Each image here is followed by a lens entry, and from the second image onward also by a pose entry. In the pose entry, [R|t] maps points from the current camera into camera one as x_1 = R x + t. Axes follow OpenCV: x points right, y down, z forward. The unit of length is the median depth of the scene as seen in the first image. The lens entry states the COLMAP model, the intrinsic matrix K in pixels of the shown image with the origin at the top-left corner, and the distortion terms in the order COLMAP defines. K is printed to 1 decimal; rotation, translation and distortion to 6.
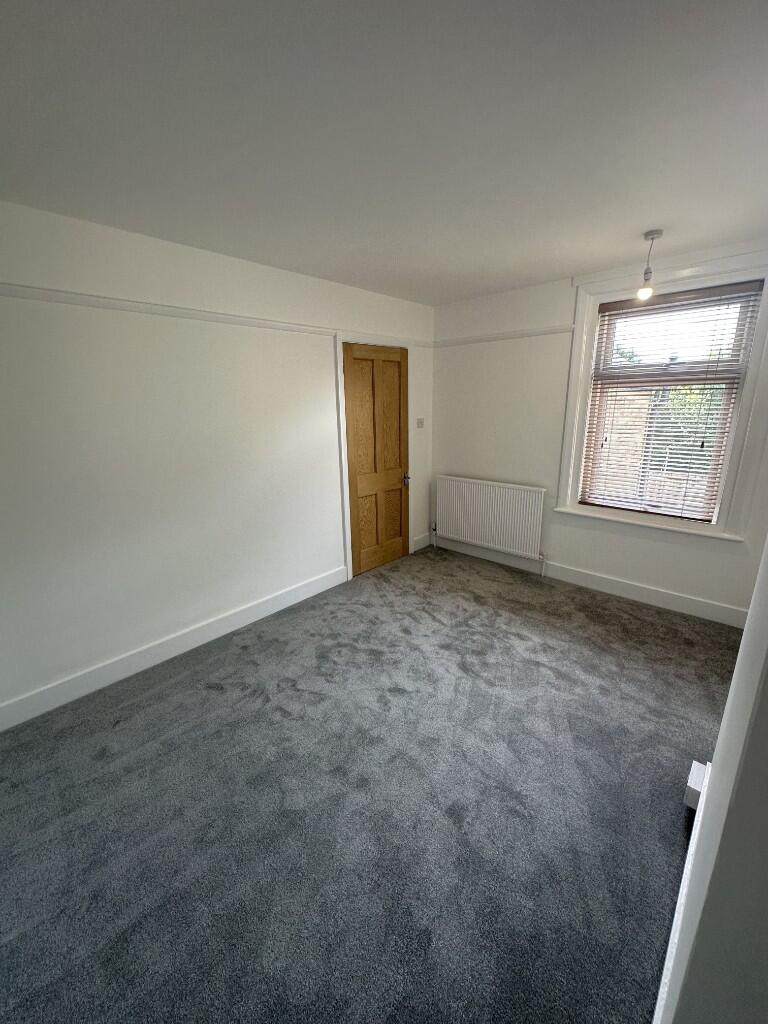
lens RADIAL K [[411.9, 0, 384.1], [0, 411.9, 510.4], [0, 0, 1]] dist [-0.015739, 0.001892]
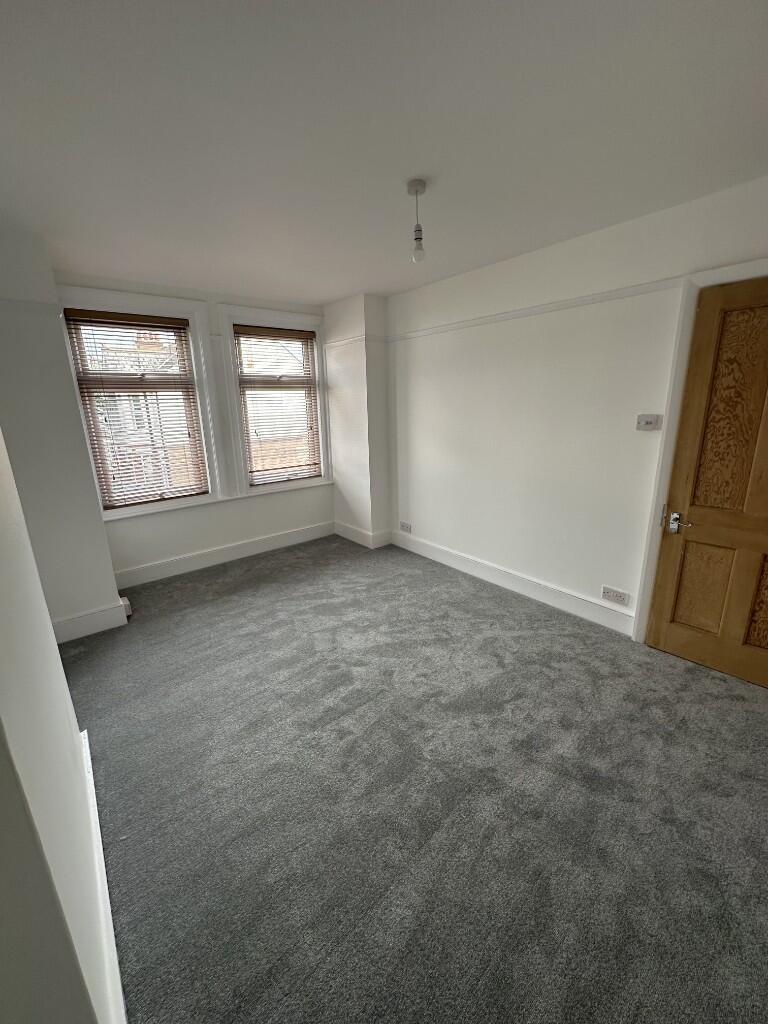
lens RADIAL K [[411.9, 0, 383.8], [0, 411.9, 509.8], [0, 0, 1]] dist [-0.015739, 0.001892]
pose [[0.145273, -0.243861, 0.958868, -0.671662], [0.268218, 0.942564, 0.199078, -0.091029], [-0.952342, 0.228265, 0.202337, 0.411961]]
